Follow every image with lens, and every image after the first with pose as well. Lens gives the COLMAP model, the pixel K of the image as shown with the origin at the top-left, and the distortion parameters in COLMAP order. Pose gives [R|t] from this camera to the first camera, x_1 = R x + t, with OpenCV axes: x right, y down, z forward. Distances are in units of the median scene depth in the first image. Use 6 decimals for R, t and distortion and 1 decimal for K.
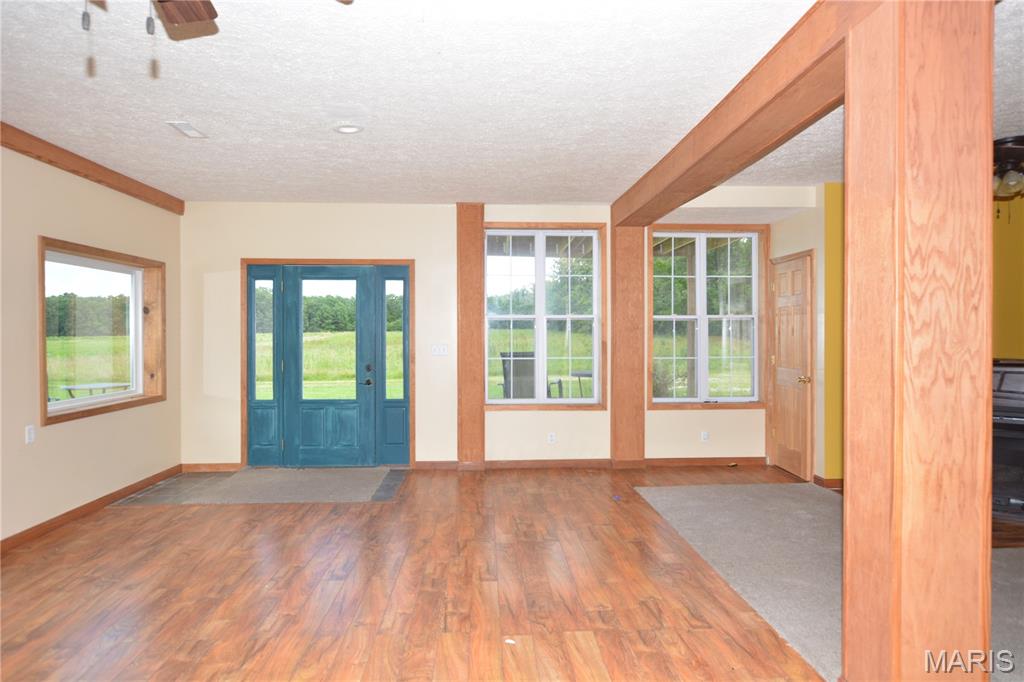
lens RADIAL K [[615.9, 0, 512.0], [0, 615.9, 341.0], [0, 0, 1]] dist [0.002892, 0.001939]
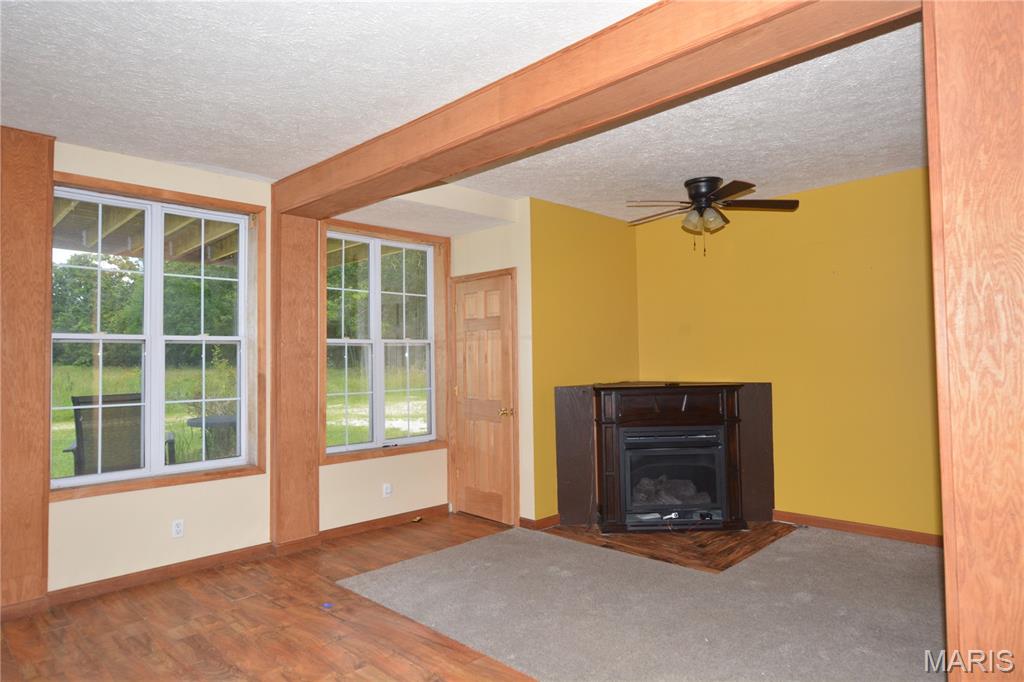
lens RADIAL K [[615.8, 0, 512.0], [0, 615.8, 341.0], [0, 0, 1]] dist [-0.003095, 0.000760]
pose [[0.738520, 0.014314, 0.674080, -0.112358], [0.019433, 0.998907, -0.042503, -0.001952], [-0.673952, 0.044488, 0.737435, 0.293346]]
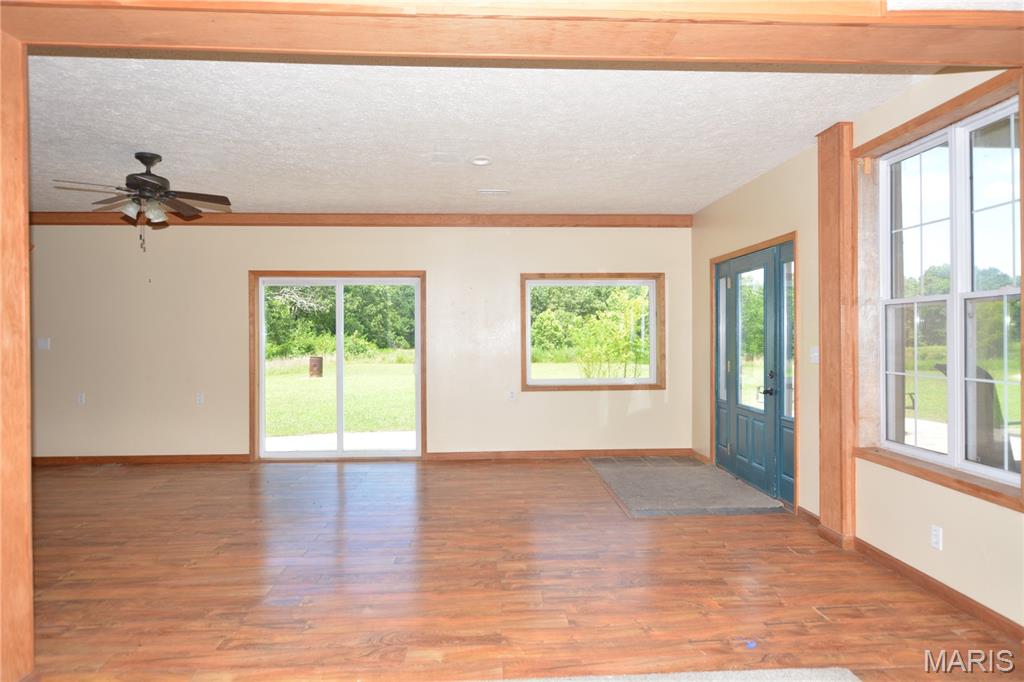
lens RADIAL K [[615.9, 0, 512.0], [0, 615.9, 341.0], [0, 0, 1]] dist [0.002892, 0.001939]
pose [[-0.014344, 0.007640, -0.999868, 0.566538], [-0.002365, 0.999968, 0.007675, -0.004226], [0.999894, 0.002475, -0.014326, 0.662458]]
